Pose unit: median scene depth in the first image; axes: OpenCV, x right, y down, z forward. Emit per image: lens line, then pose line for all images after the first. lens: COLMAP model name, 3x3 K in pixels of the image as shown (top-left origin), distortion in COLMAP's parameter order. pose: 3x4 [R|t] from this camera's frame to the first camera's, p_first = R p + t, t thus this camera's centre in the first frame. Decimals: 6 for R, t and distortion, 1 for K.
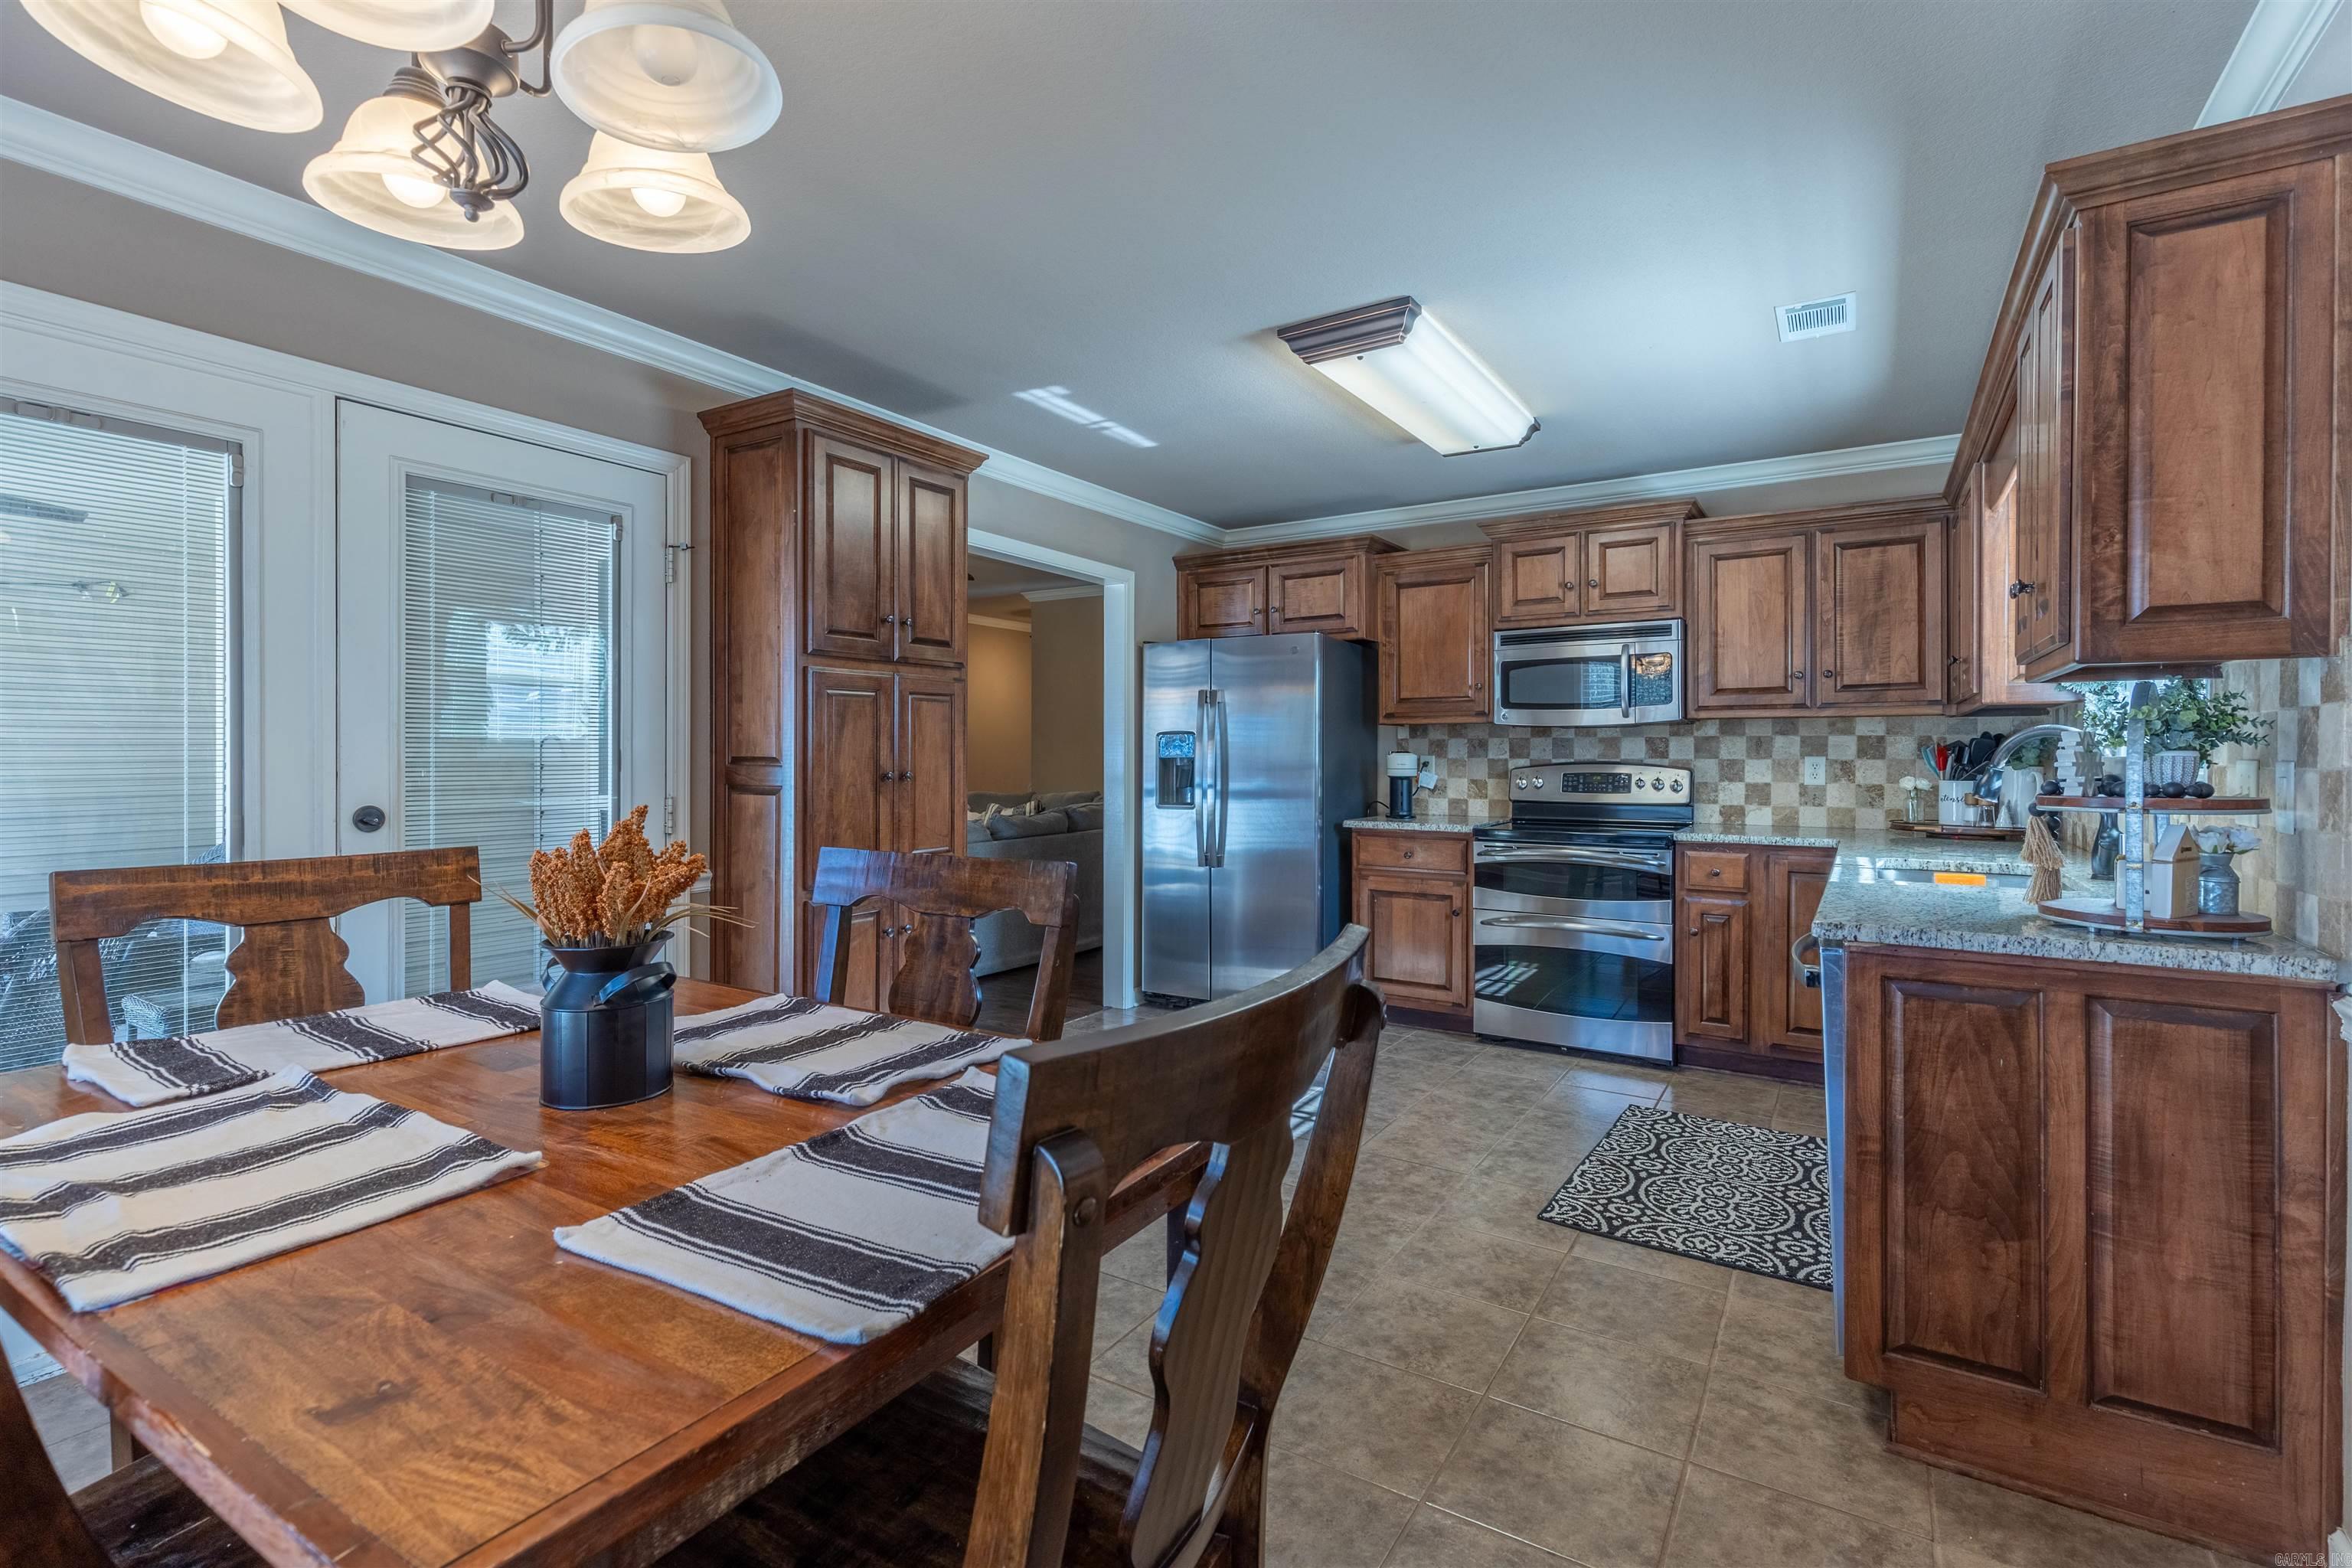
lens RADIAL K [[1097.2, 0, 1144.7], [0, 1097.2, 760.8], [0, 0, 1]] dist [0.025779, -0.017887]
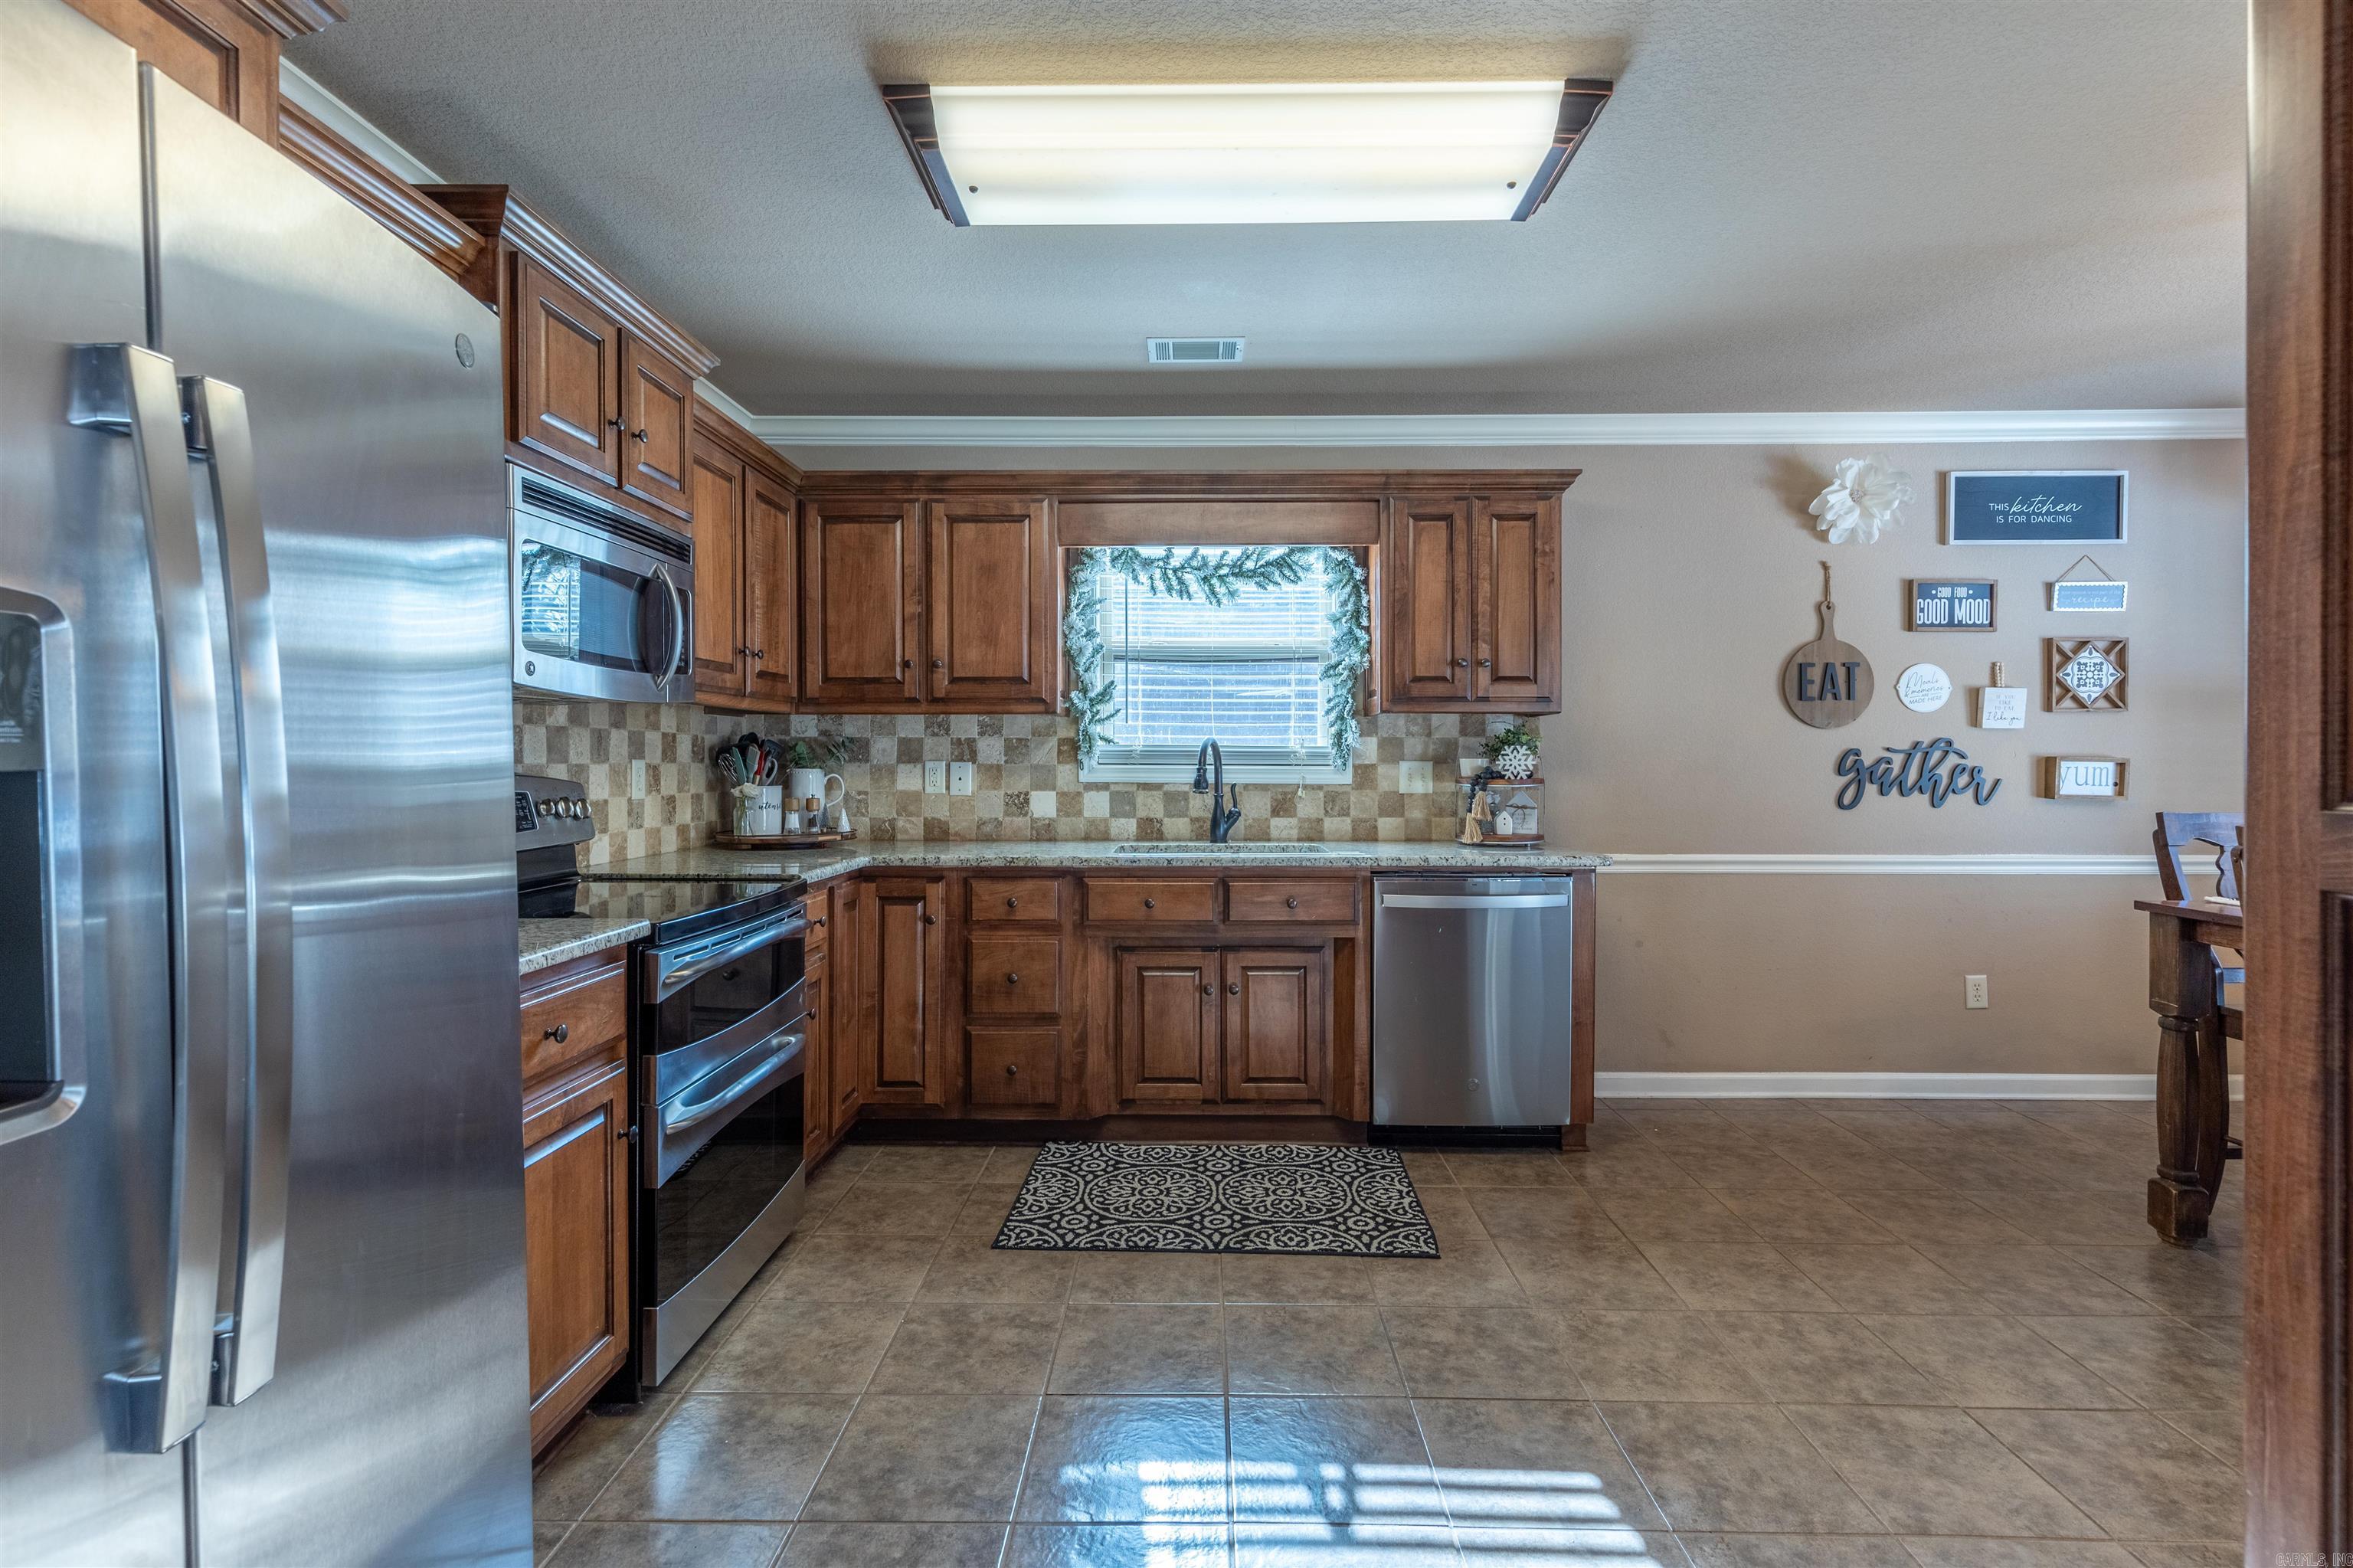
lens RADIAL K [[1072.2, 0, 1191.1], [0, 1072.2, 769.8], [0, 0, 1]] dist [0.001543, 0.000062]
pose [[-0.546257, -0.009146, 0.837567, -0.179491], [0.003993, 0.999901, 0.013523, -0.005320], [-0.837608, 0.010731, -0.546167, 1.077787]]
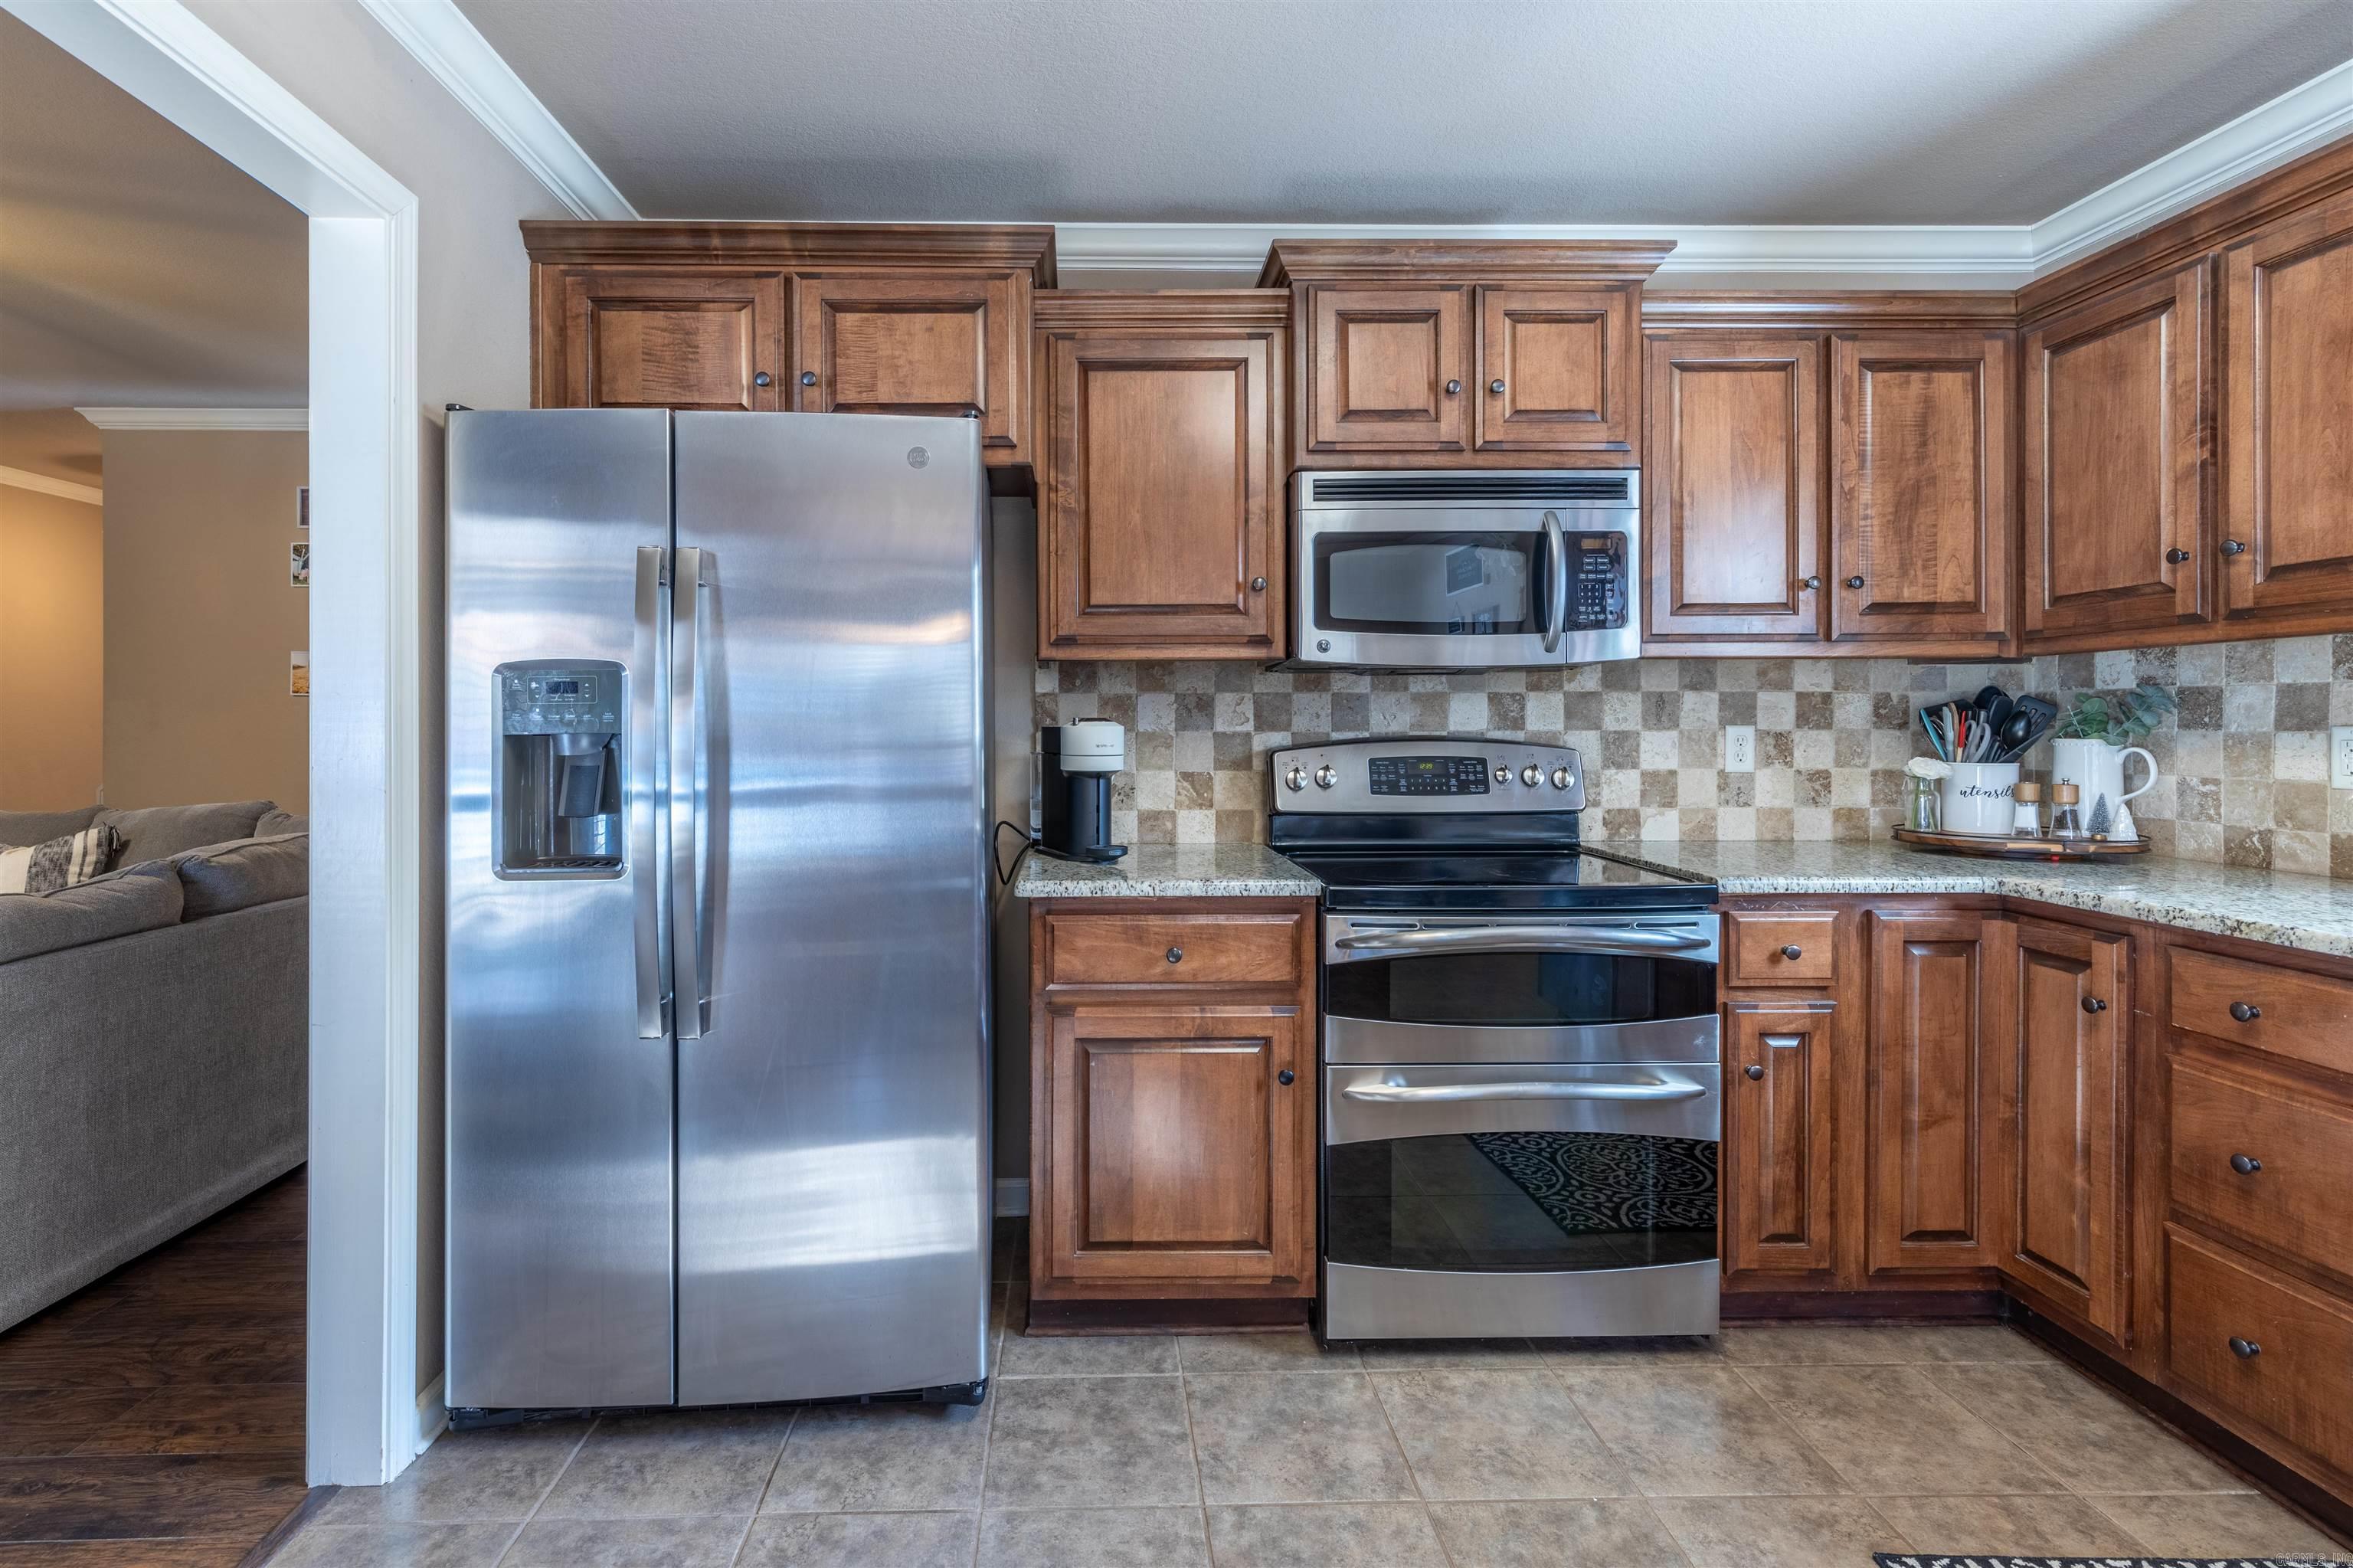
lens RADIAL K [[1110.5, 0, 1103.6], [0, 1110.5, 722.5], [0, 0, 1]] dist [0.004935, 0.000440]
pose [[0.822196, -0.001672, 0.569203, -0.036515], [0.006927, 0.999951, -0.007068, -0.003678], [-0.569163, 0.009754, 0.822167, 0.690882]]
